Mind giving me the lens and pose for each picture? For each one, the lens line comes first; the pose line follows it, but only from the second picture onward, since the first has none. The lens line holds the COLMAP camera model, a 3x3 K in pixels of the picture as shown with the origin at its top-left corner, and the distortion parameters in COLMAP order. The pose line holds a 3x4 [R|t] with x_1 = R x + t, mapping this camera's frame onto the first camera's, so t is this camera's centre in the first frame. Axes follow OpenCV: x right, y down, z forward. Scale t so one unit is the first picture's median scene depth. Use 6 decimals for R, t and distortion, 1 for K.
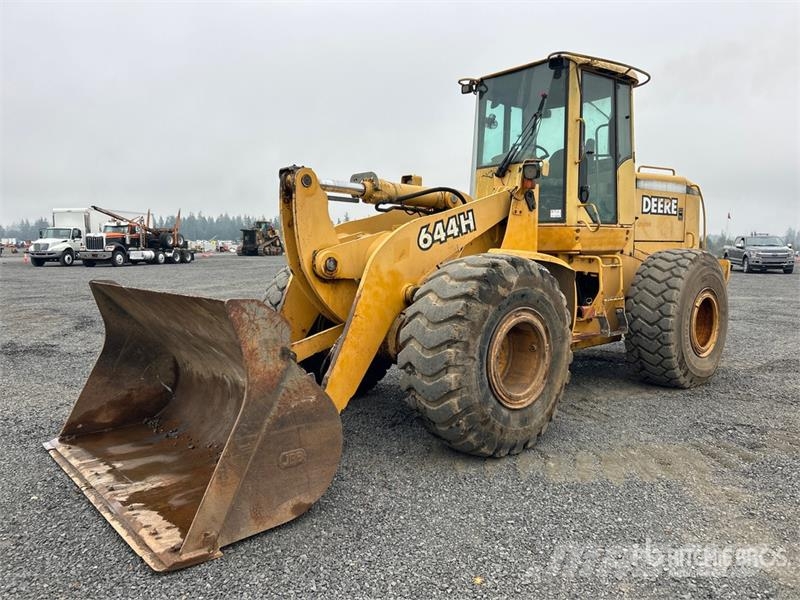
lens RADIAL K [[602.6, 0, 396.4], [0, 602.6, 303.2], [0, 0, 1]] dist [0.033086, -0.039652]
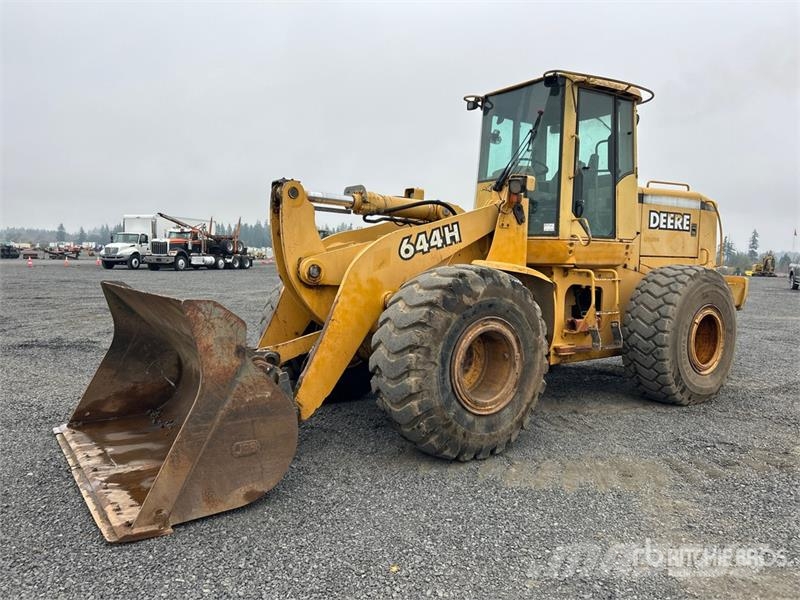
lens RADIAL K [[602.6, 0, 402.8], [0, 602.6, 300.3], [0, 0, 1]] dist [0.033086, -0.039652]
pose [[0.995555, 0.027713, -0.090008, 0.129578], [-0.029678, 0.999348, -0.020568, 0.003696], [0.089380, 0.023148, 0.995729, -0.039503]]
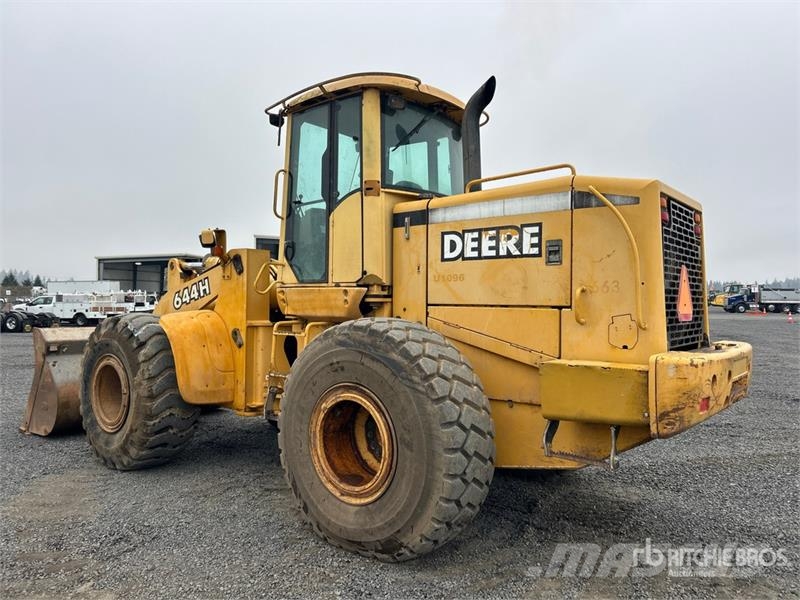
lens RADIAL K [[602.6, 0, 399.2], [0, 602.6, 293.6], [0, 0, 1]] dist [0.033086, -0.039652]
pose [[0.179578, -0.007426, -0.983716, 1.385886], [-0.099358, 0.994721, -0.025647, -0.130103], [0.978713, 0.102345, 0.177892, 1.169173]]
